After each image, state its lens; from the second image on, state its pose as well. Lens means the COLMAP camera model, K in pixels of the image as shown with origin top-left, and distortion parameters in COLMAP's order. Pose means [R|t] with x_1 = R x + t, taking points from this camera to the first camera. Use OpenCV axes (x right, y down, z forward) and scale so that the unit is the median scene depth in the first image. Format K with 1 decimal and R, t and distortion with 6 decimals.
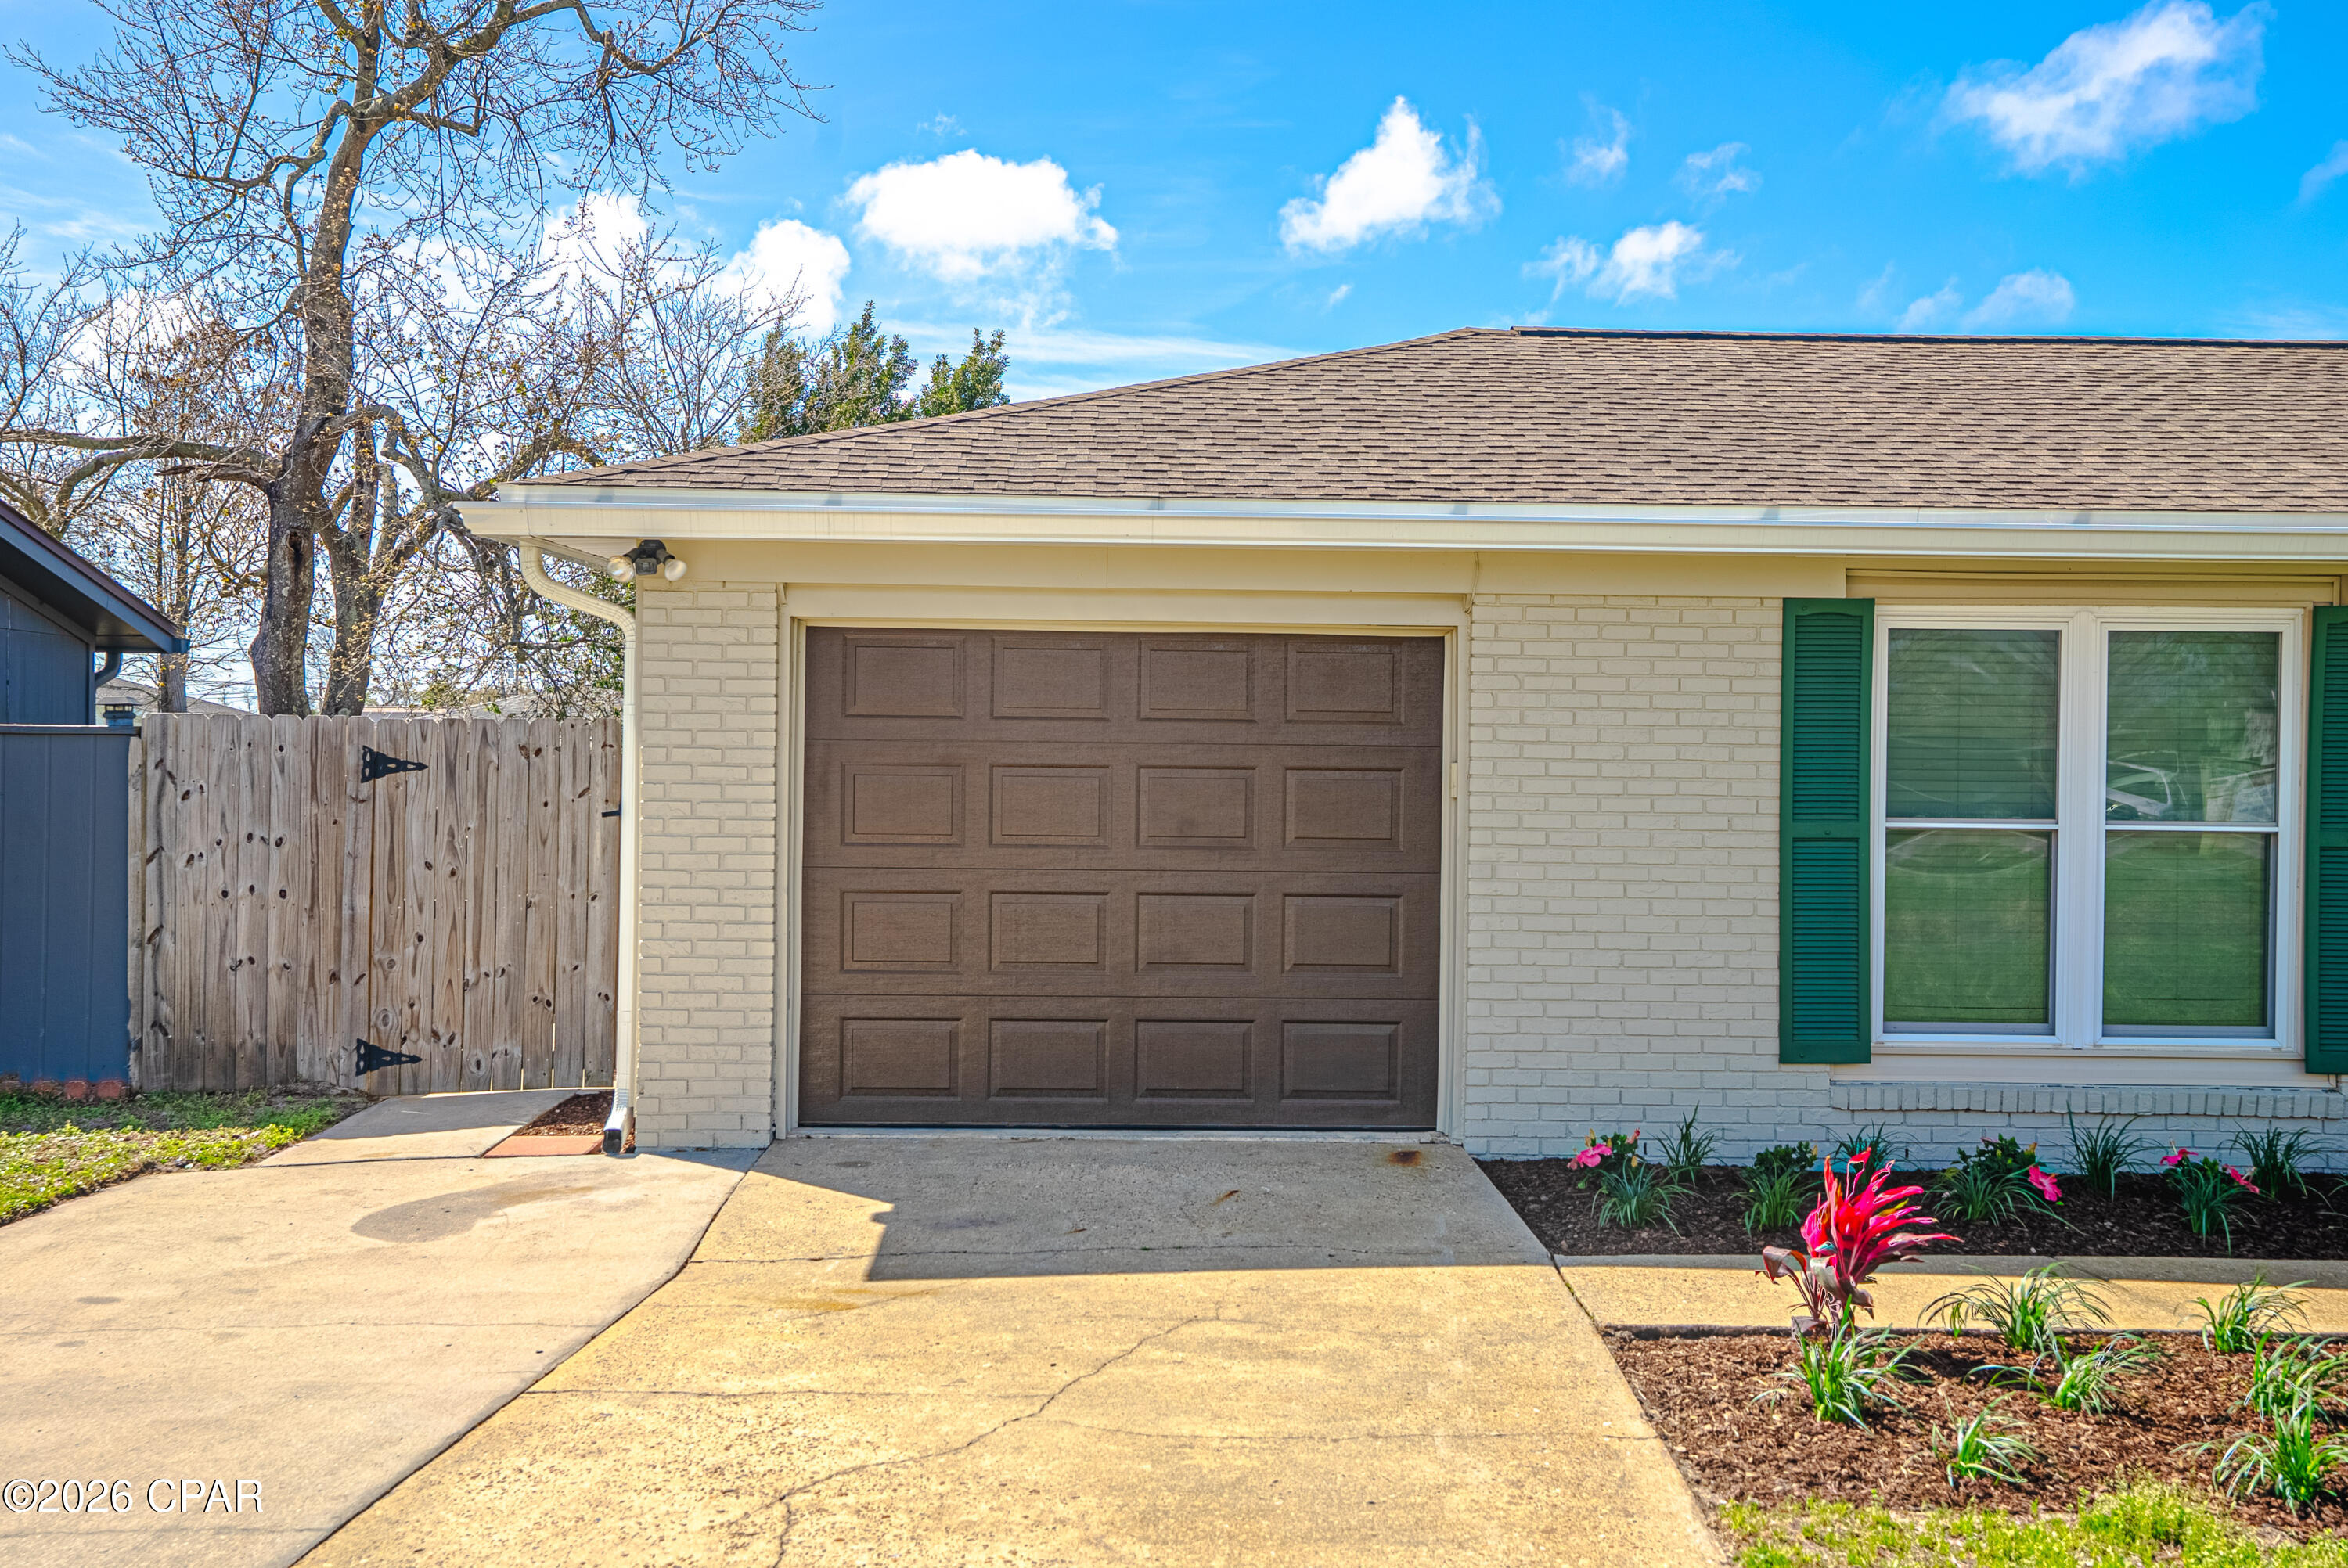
lens RADIAL K [[2128.2, 0, 1146.8], [0, 2128.2, 865.2], [0, 0, 1]] dist [0.070838, 0.000000]
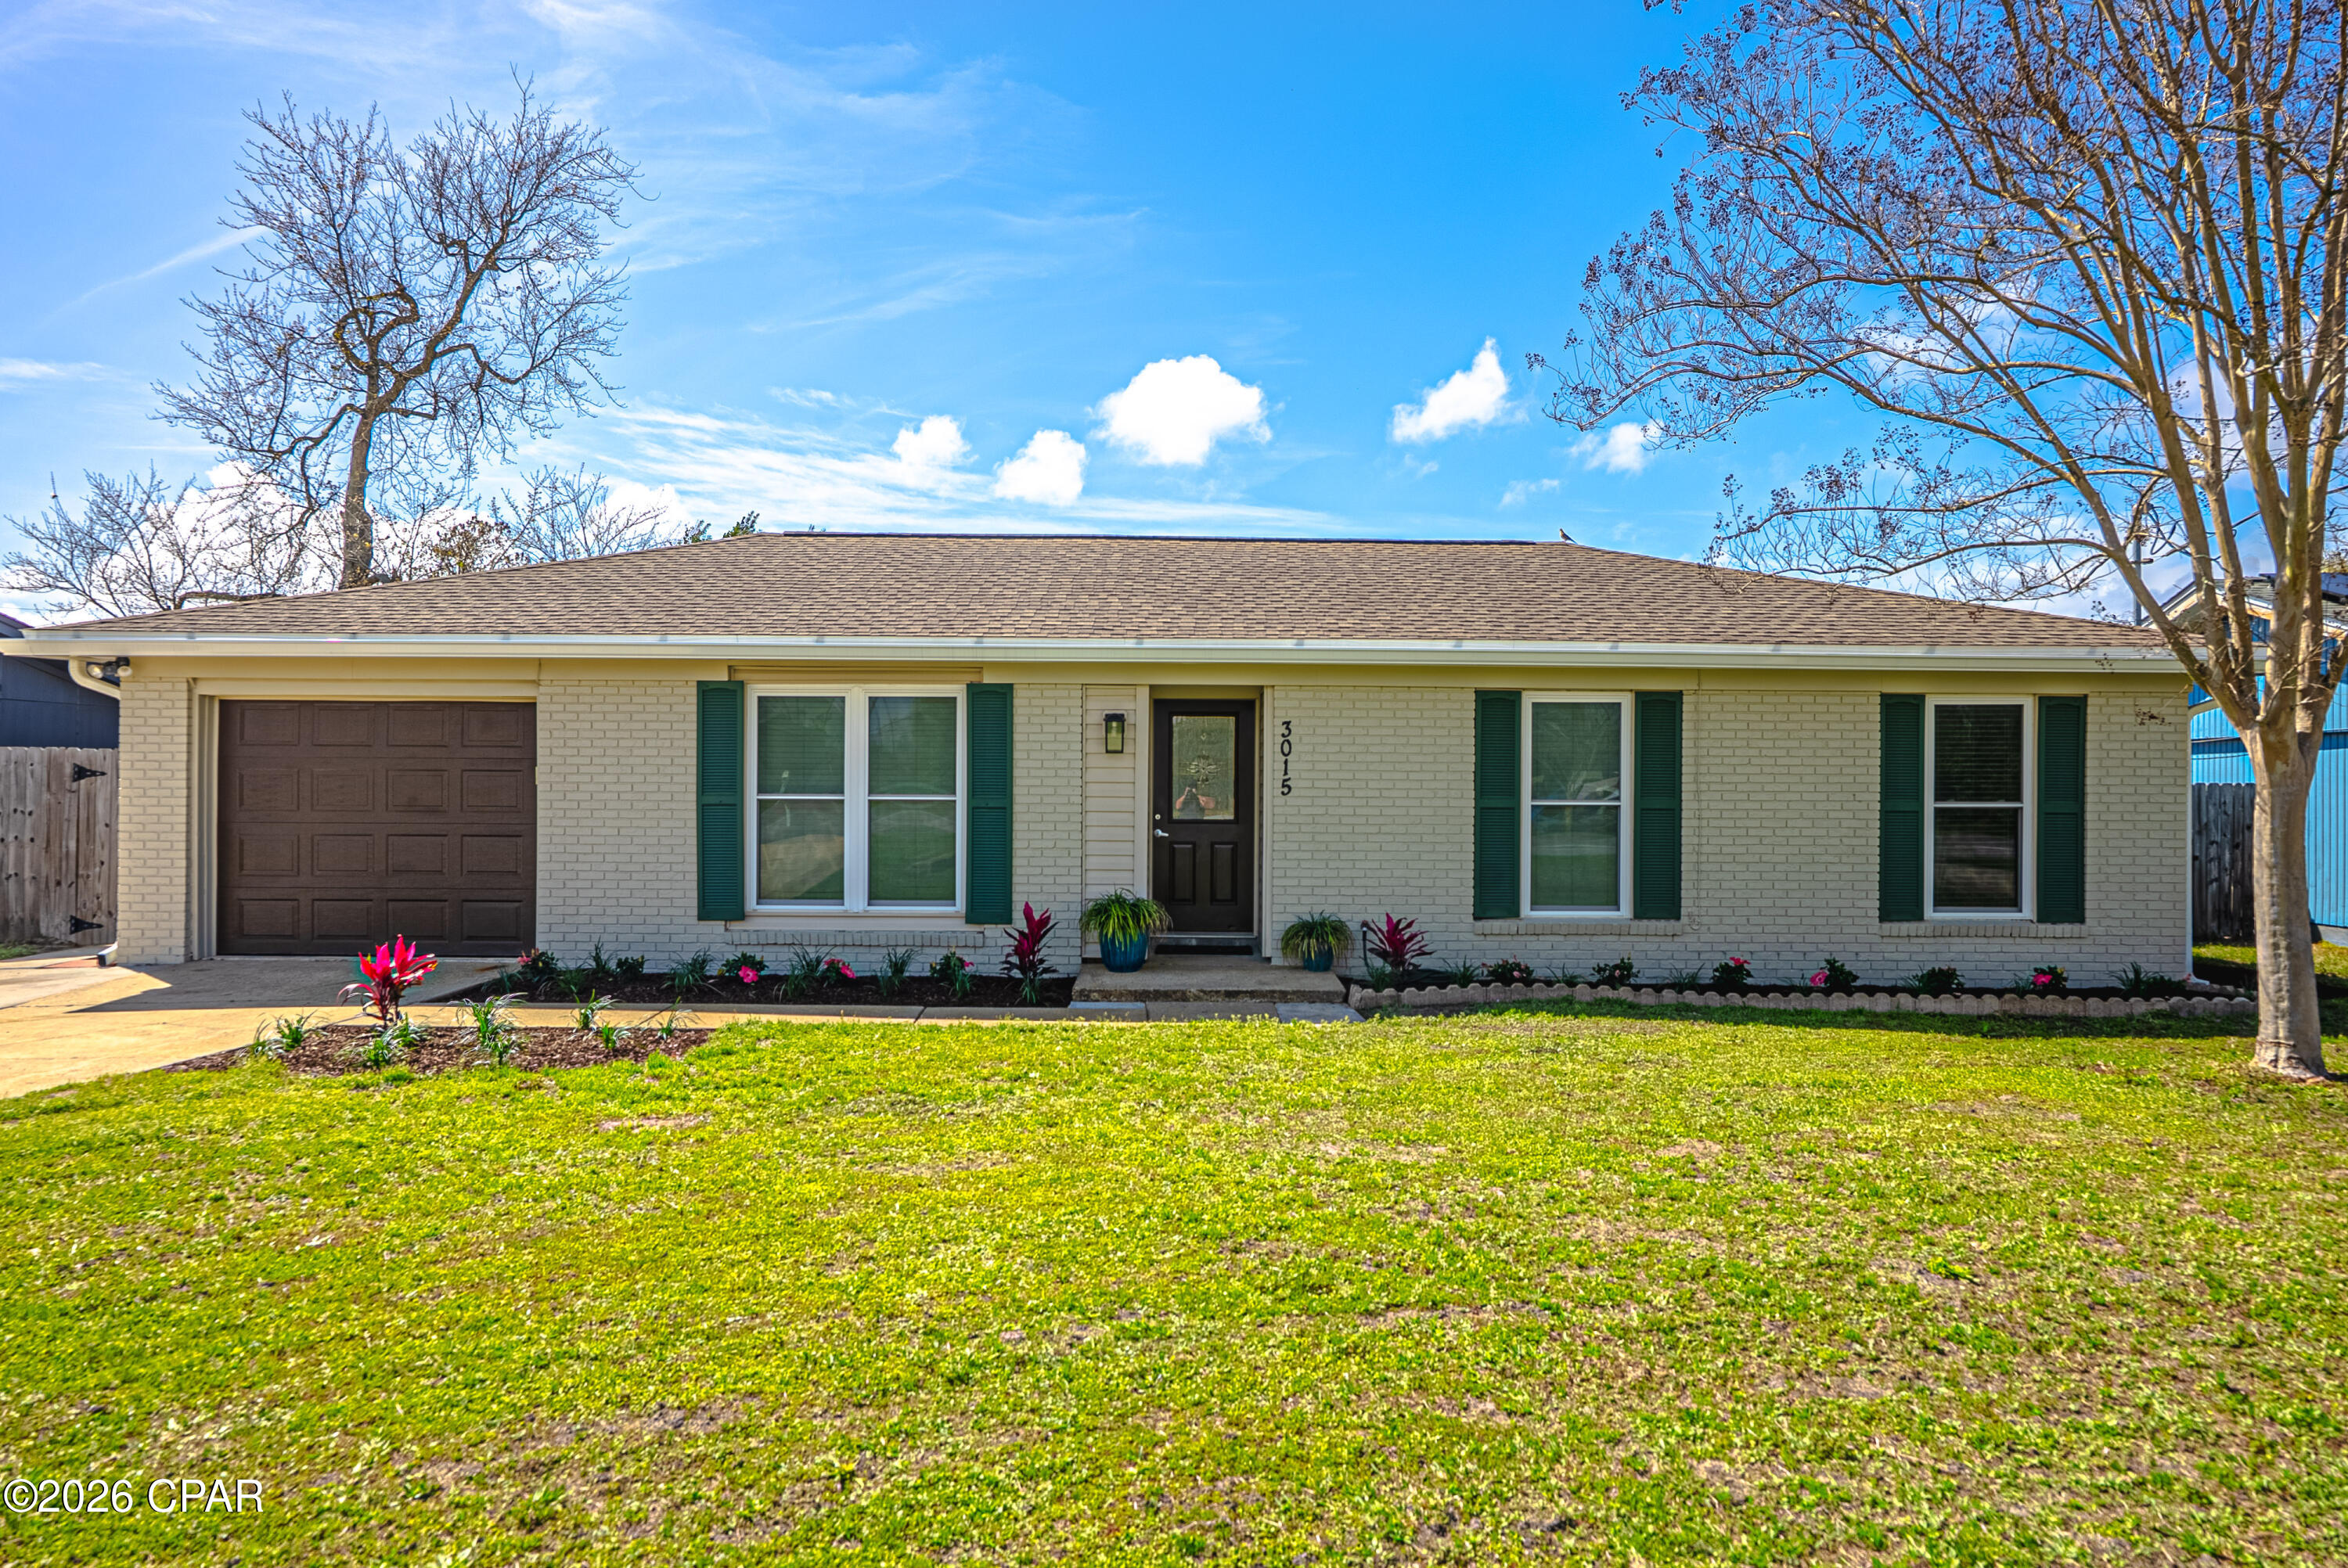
lens RADIAL K [[1433.8, 0, 1183.7], [0, 1433.8, 779.0], [0, 0, 1]] dist [-0.002333, 0.004917]
pose [[0.998382, -0.009150, -0.056116, 0.797816], [0.006873, 0.999151, -0.040629, 0.020082], [0.056441, 0.040178, 0.997597, -0.269542]]
